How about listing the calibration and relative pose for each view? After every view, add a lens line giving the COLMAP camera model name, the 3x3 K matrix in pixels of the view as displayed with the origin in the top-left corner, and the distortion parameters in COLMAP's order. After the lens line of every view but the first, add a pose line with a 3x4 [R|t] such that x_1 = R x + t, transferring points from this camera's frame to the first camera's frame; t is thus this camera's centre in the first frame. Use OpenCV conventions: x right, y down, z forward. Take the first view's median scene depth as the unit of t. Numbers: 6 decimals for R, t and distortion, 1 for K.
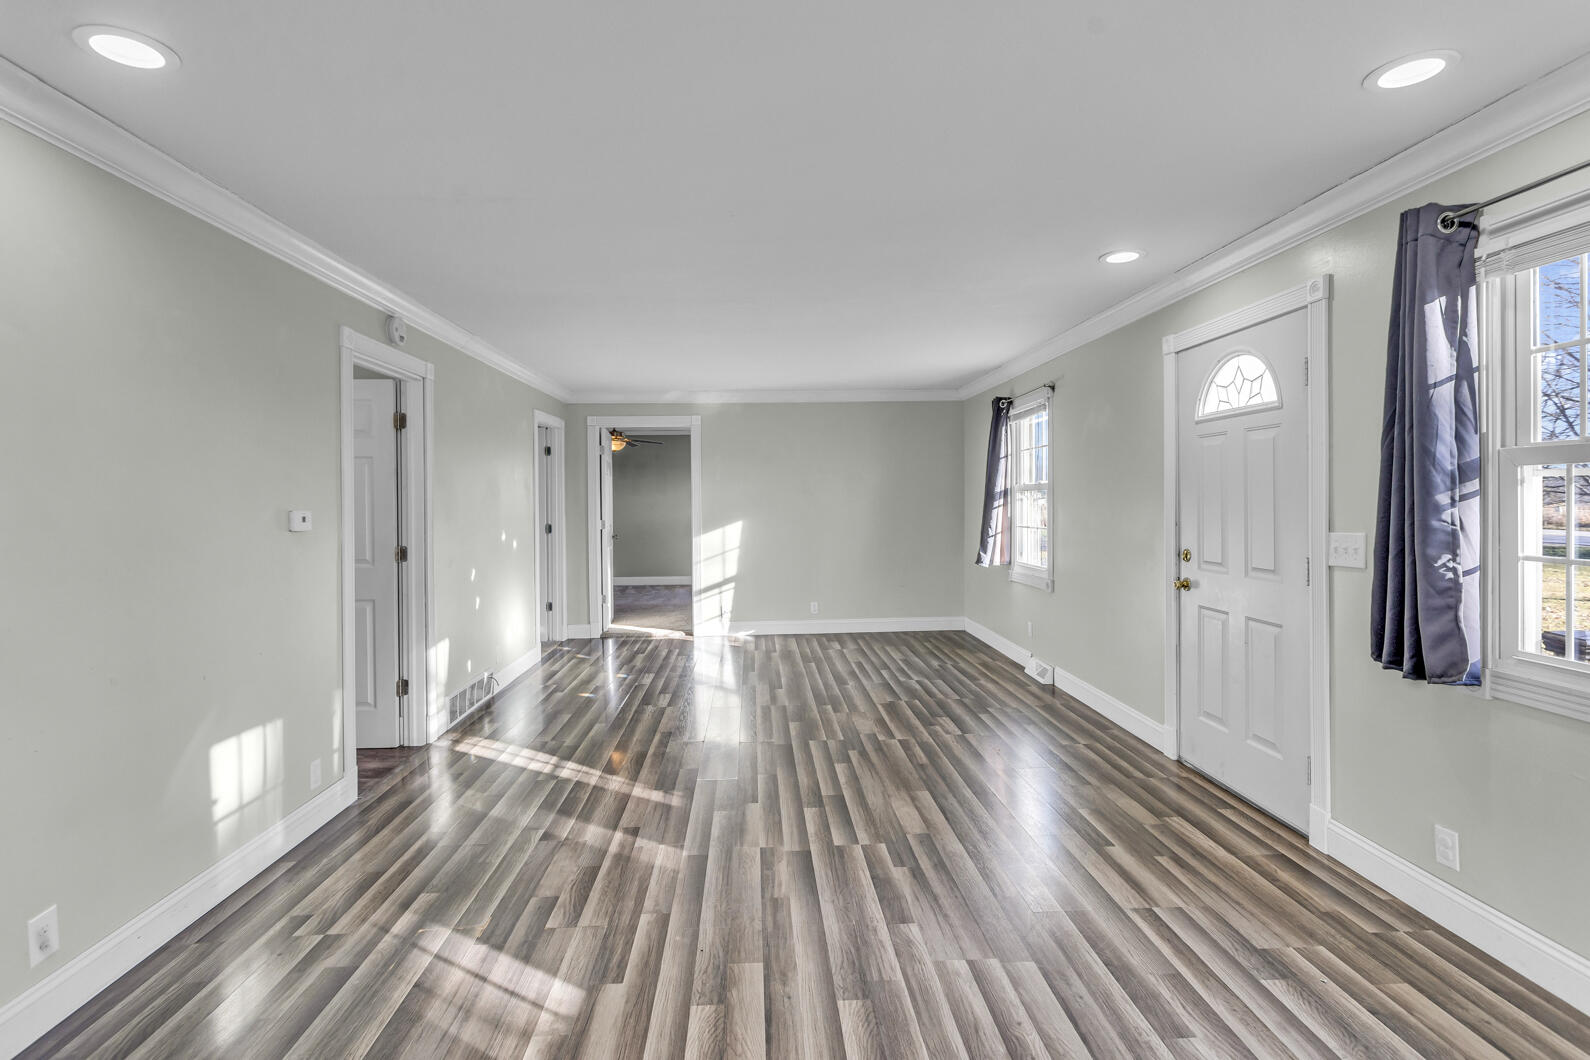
lens RADIAL K [[774.7, 0, 795.0], [0, 774.7, 530.0], [0, 0, 1]] dist [0.004949, 0.000611]
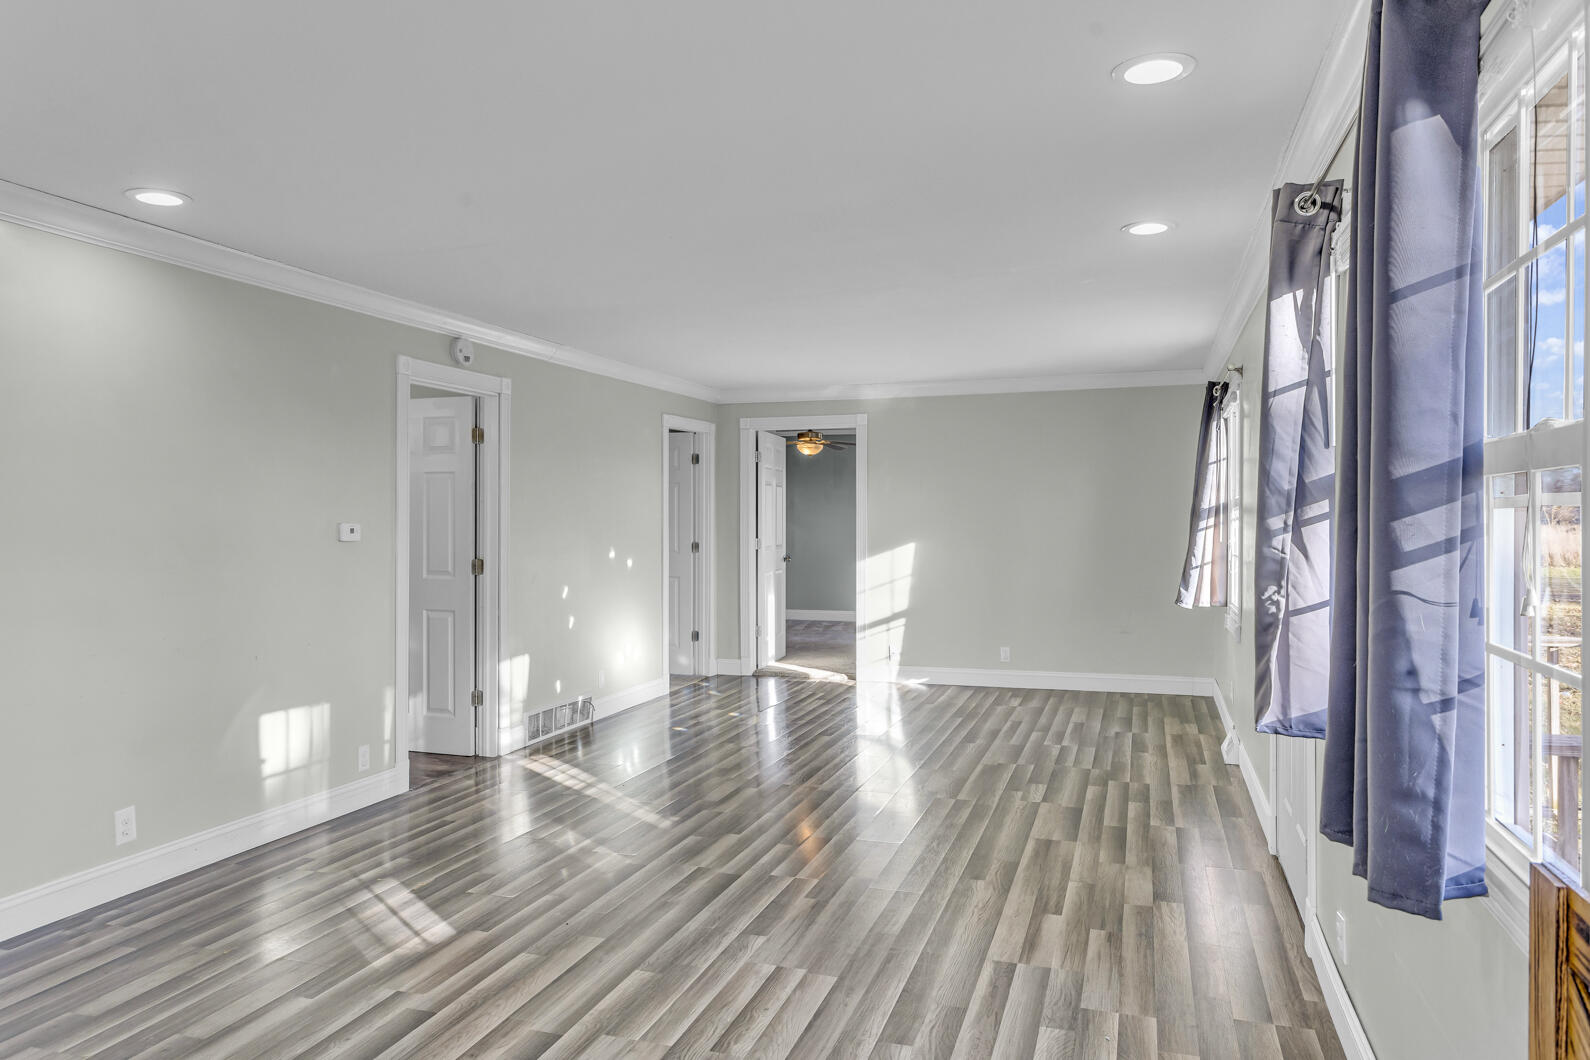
lens RADIAL K [[1077.9, 0, 793.8], [0, 1077.9, 563.8], [0, 0, 1]] dist [0.002946, 0.001755]
pose [[0.931941, 0.024176, -0.361804, 0.395344], [-0.021813, 0.999706, 0.010615, 0.002663], [0.361954, -0.002001, 0.932194, -0.172139]]
